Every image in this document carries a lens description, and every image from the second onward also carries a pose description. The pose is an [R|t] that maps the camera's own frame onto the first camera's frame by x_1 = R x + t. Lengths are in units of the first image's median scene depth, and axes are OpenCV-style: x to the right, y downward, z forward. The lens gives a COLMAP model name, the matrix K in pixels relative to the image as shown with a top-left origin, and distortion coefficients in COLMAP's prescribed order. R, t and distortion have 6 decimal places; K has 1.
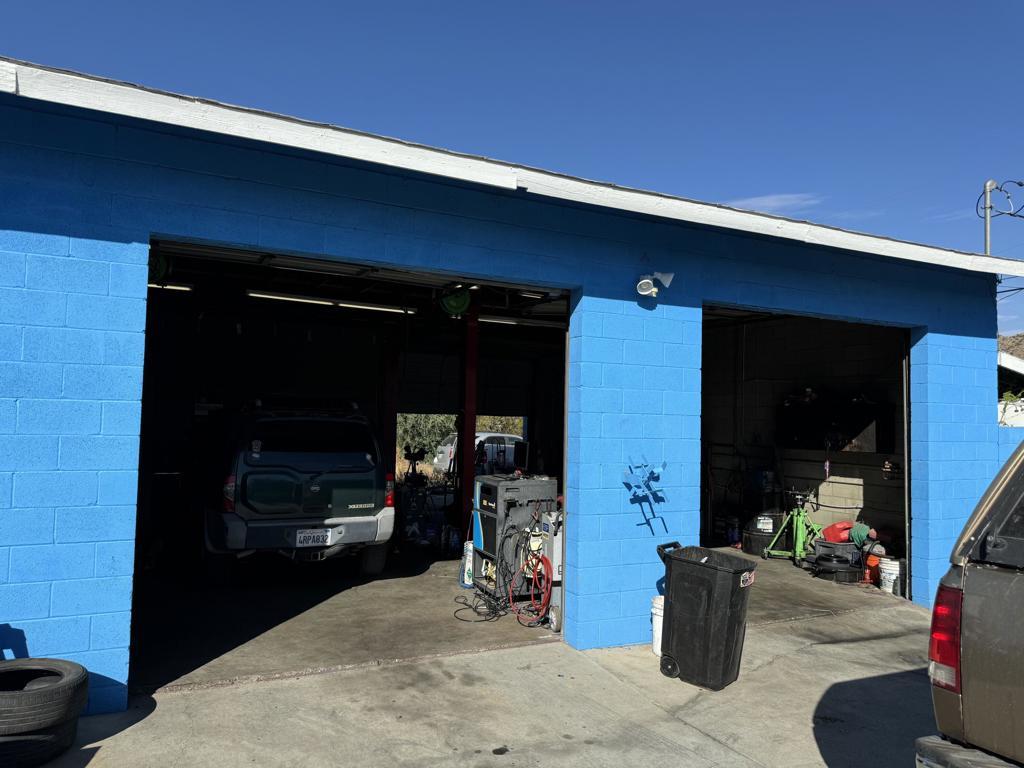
lens RADIAL K [[704.9, 0, 537.1], [0, 704.9, 382.9], [0, 0, 1]] dist [0.060632, -0.056524]
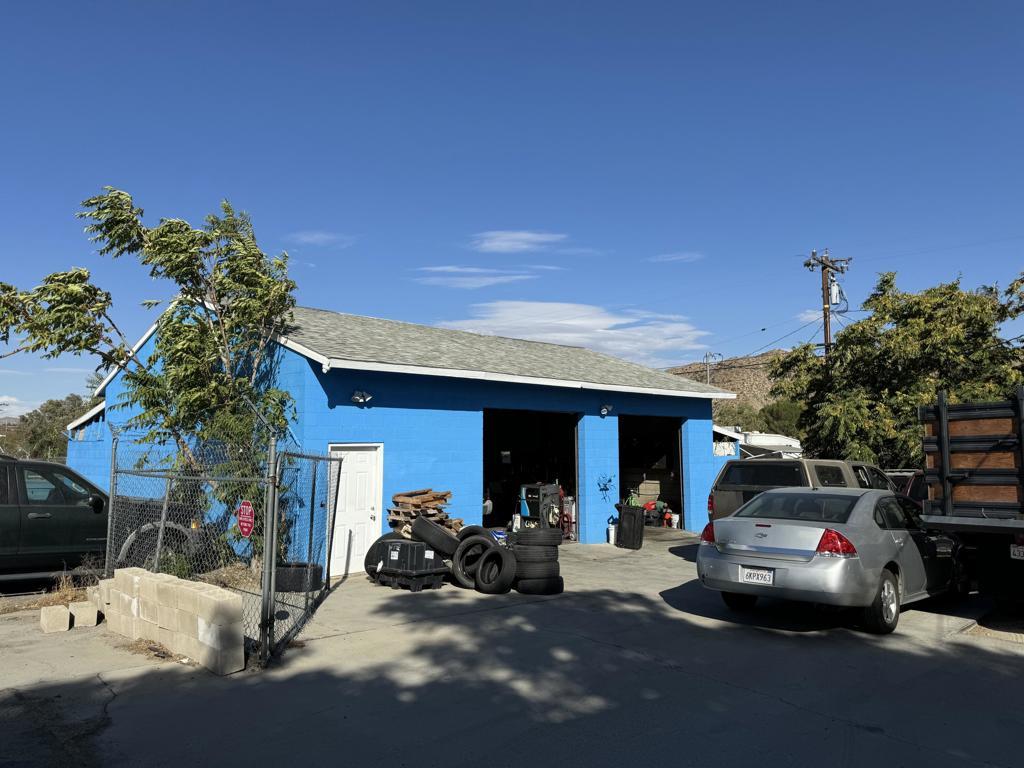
lens RADIAL K [[704.9, 0, 509.1], [0, 704.9, 377.9], [0, 0, 1]] dist [0.060632, -0.056524]
pose [[0.953612, 0.001069, 0.301037, -0.817174], [0.010371, 0.999283, -0.036400, -0.135407], [-0.300860, 0.037834, 0.952918, -1.203587]]
